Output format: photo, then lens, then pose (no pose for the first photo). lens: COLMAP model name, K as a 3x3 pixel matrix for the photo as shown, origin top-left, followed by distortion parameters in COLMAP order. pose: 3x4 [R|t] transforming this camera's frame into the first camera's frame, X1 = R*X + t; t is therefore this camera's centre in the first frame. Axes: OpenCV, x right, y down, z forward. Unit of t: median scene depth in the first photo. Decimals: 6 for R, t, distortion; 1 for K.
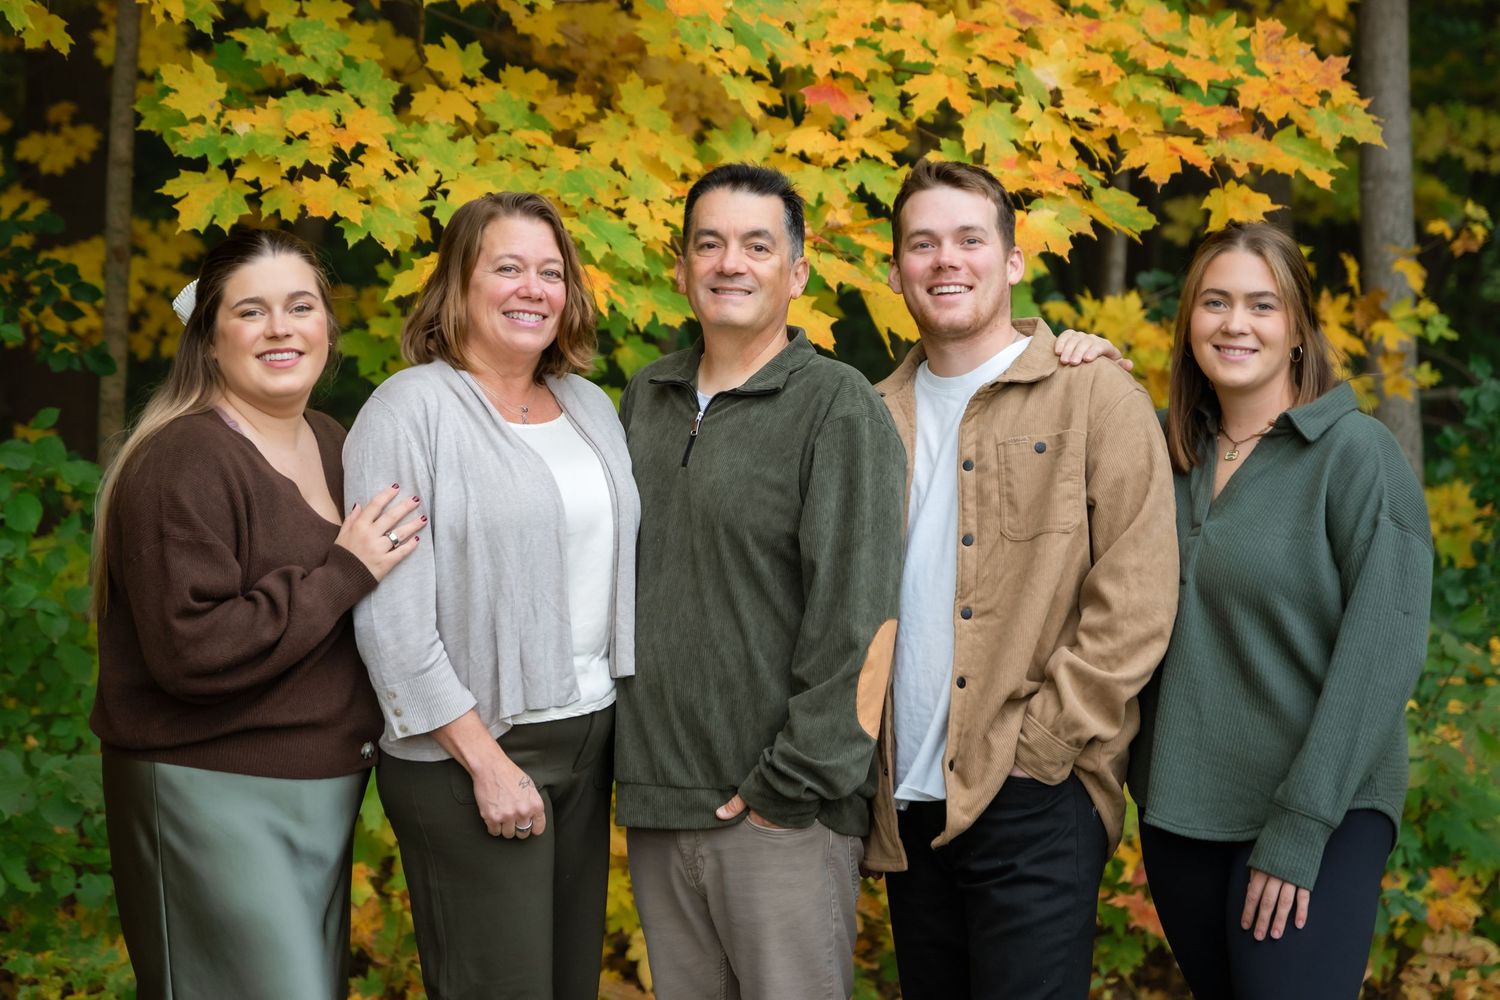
lens RADIAL K [[2804.6, 0, 750.0], [0, 2804.6, 500.0], [0, 0, 1]] dist [0.177815, 0.084644]
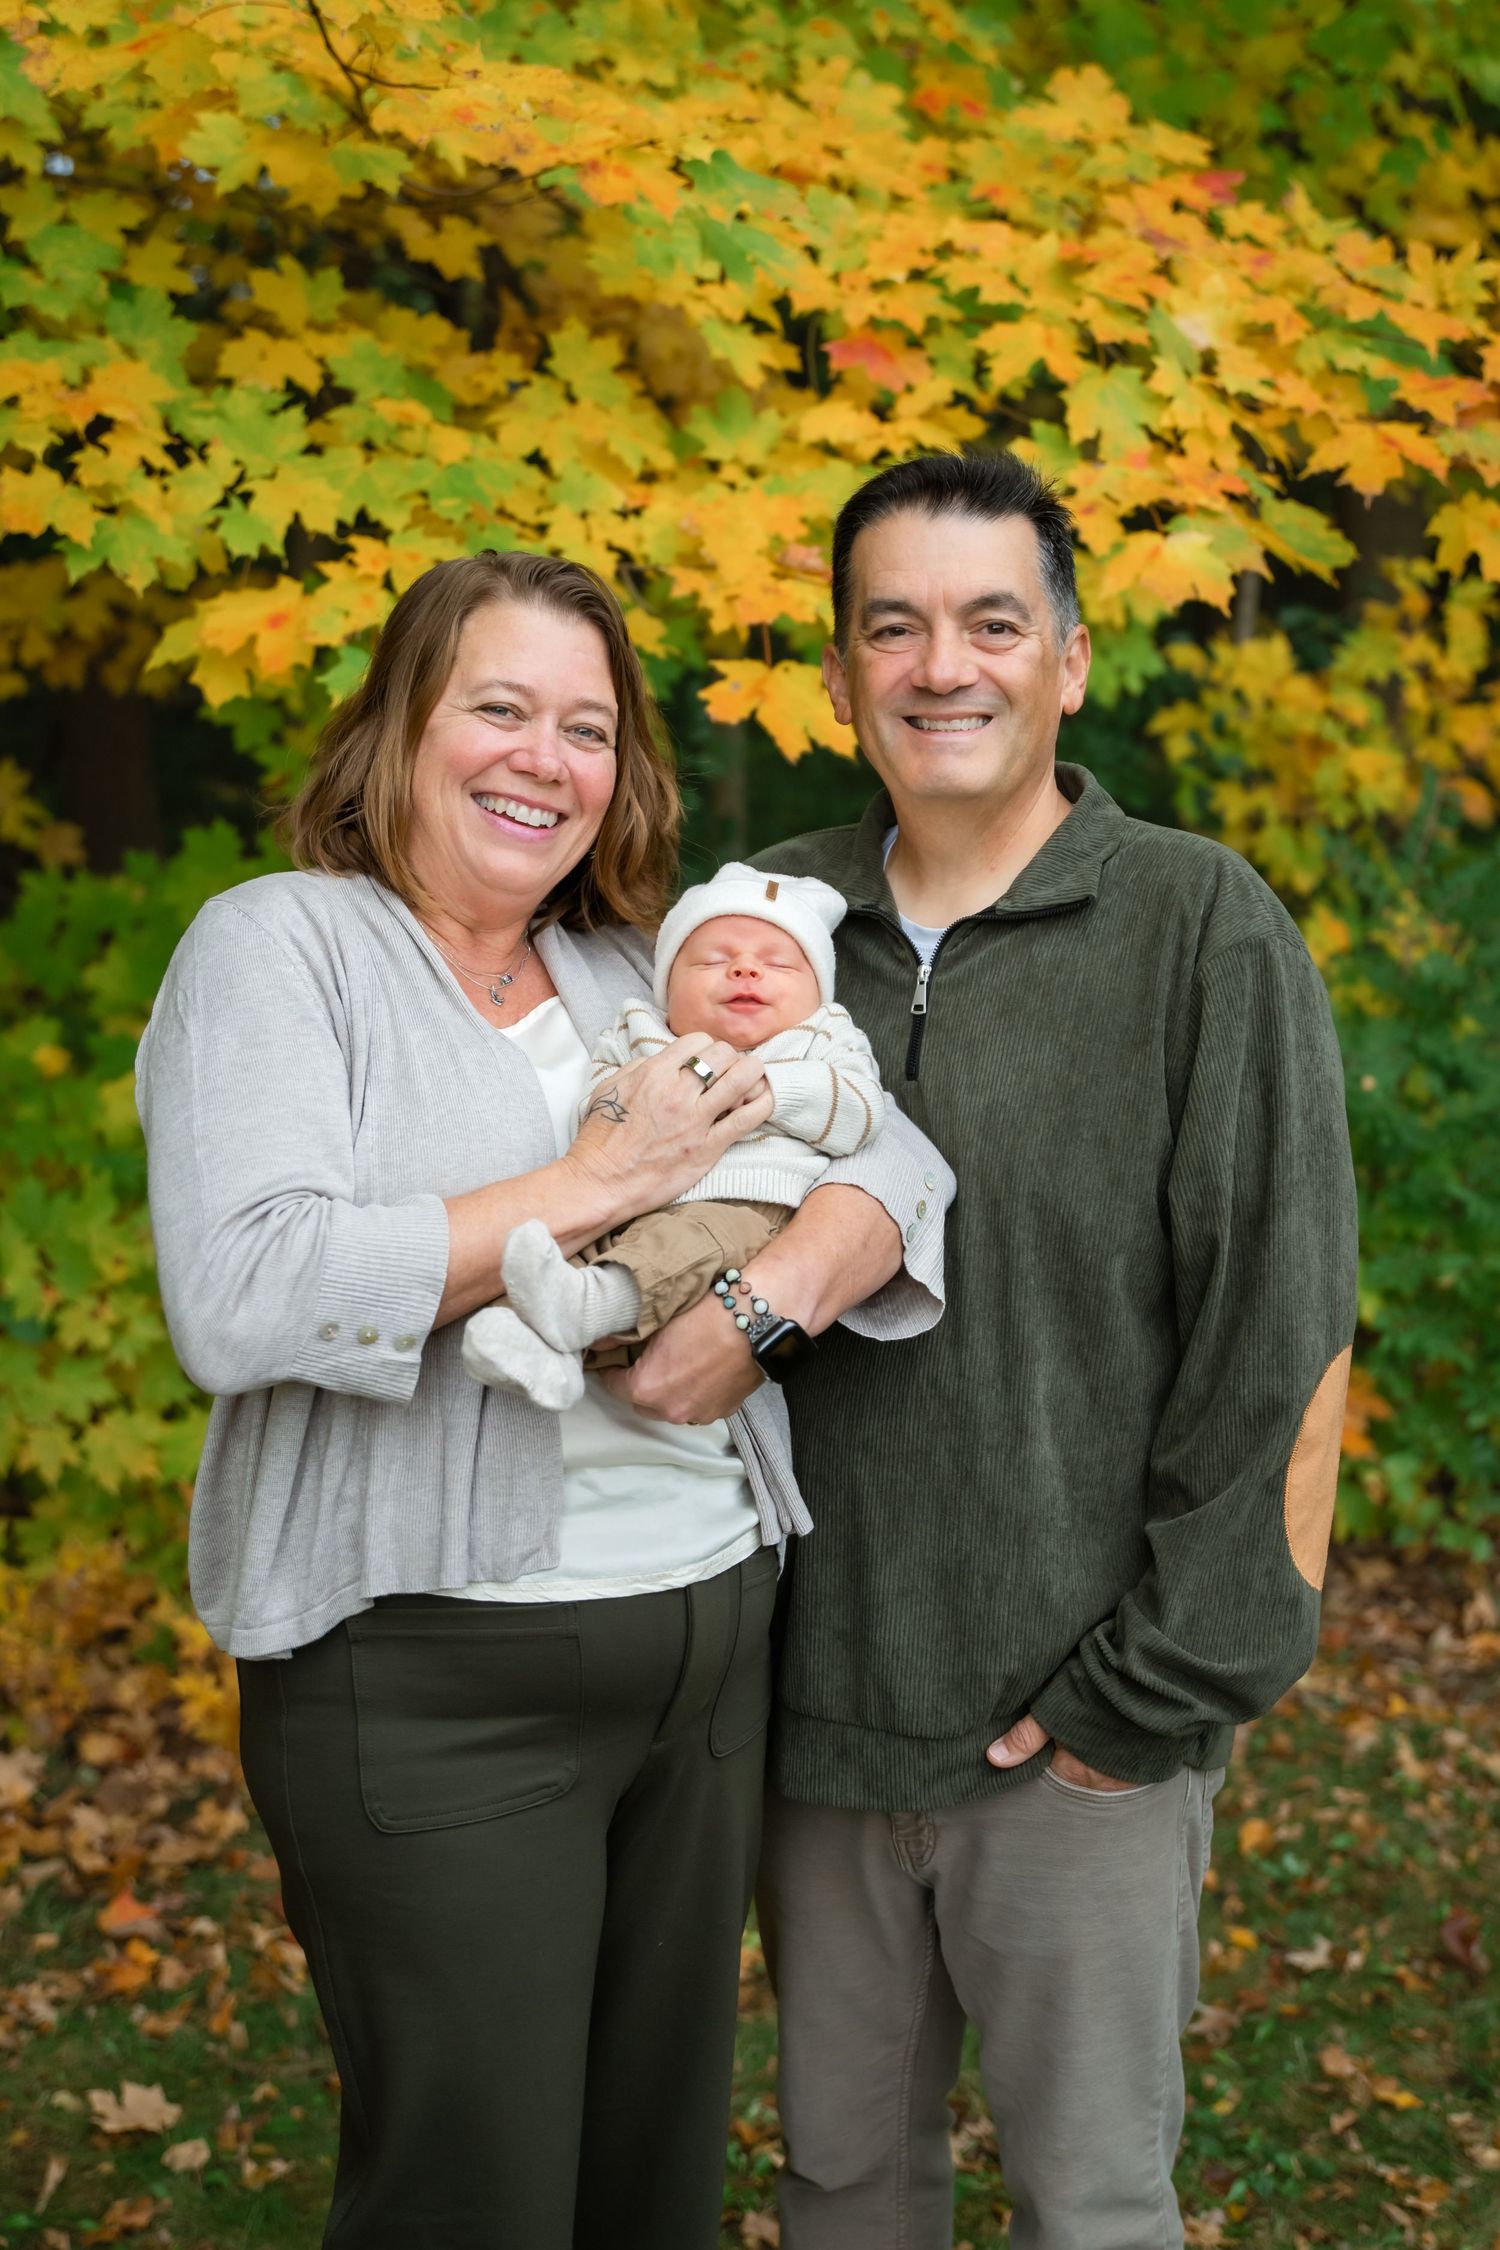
lens RADIAL K [[2779.0, 0, 817.3], [0, 2779.0, 1036.6], [0, 0, 1]] dist [0.005978, 0.132549]
pose [[0.999820, 0.013081, -0.013740, 0.027987], [-0.011943, 0.996730, 0.079916, -0.036350], [0.014740, -0.079737, 0.996707, 0.339327]]
